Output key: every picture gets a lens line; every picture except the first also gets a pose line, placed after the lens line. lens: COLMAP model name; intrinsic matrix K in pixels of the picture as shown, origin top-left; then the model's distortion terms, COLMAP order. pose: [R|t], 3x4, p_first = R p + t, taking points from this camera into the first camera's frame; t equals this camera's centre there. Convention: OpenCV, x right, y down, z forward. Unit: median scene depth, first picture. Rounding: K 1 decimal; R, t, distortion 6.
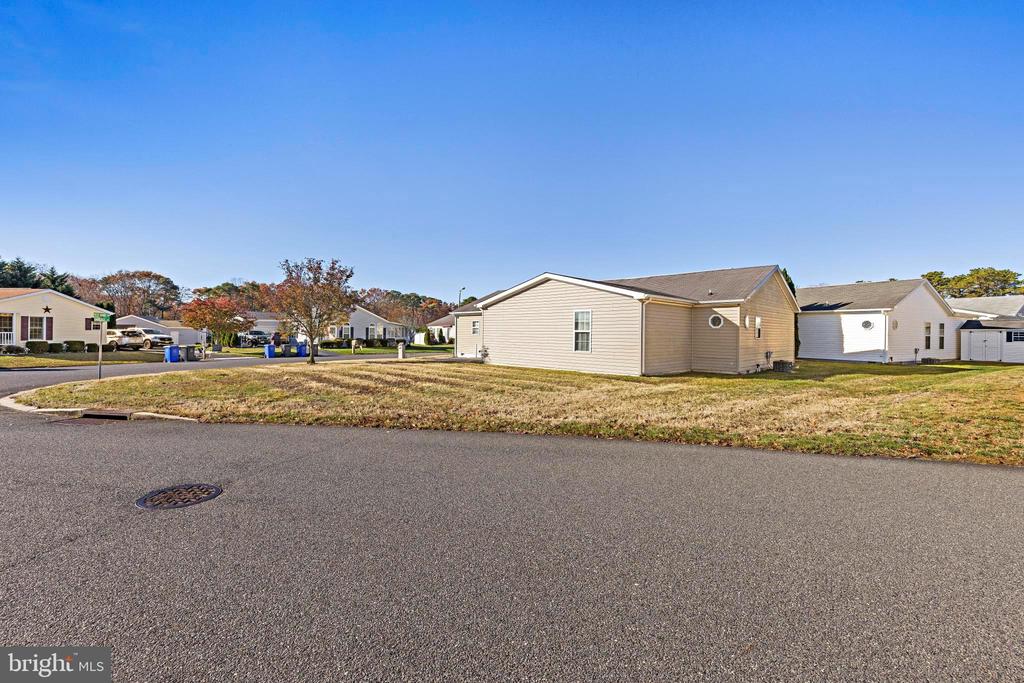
lens RADIAL K [[441.3, 0, 514.0], [0, 441.3, 337.6], [0, 0, 1]] dist [0.000608, -0.000050]
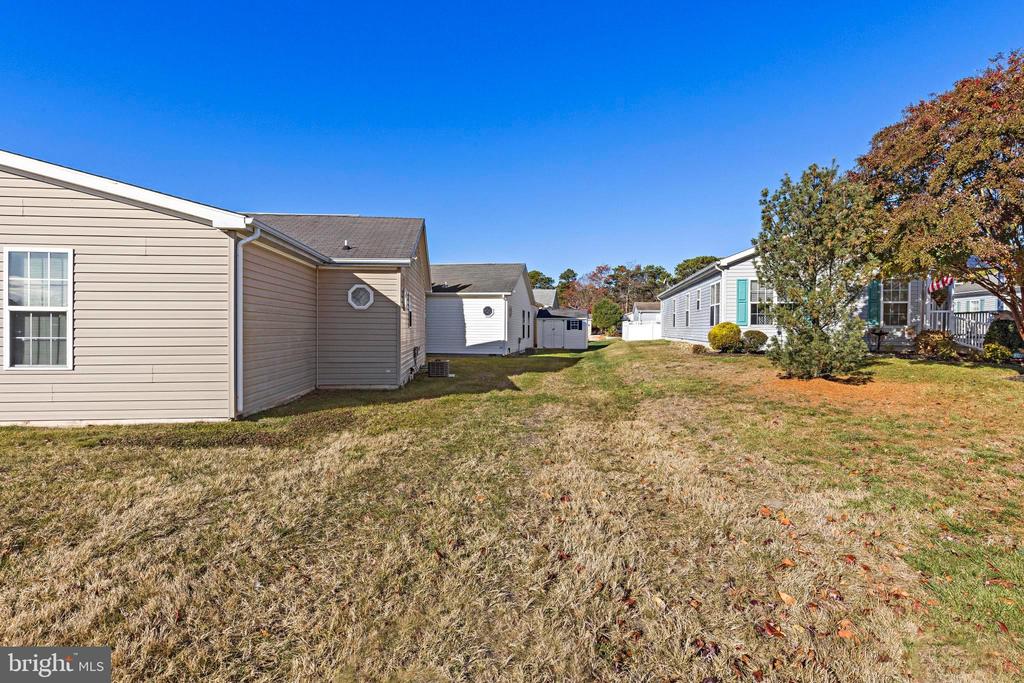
lens RADIAL K [[518.3, 0, 511.6], [0, 518.3, 330.7], [0, 0, 1]] dist [0.003557, 0.000918]
pose [[0.630870, -0.011450, 0.775804, 0.069437], [0.011663, 0.999918, 0.005274, 0.005023], [-0.775801, 0.005721, 0.630952, 0.438558]]
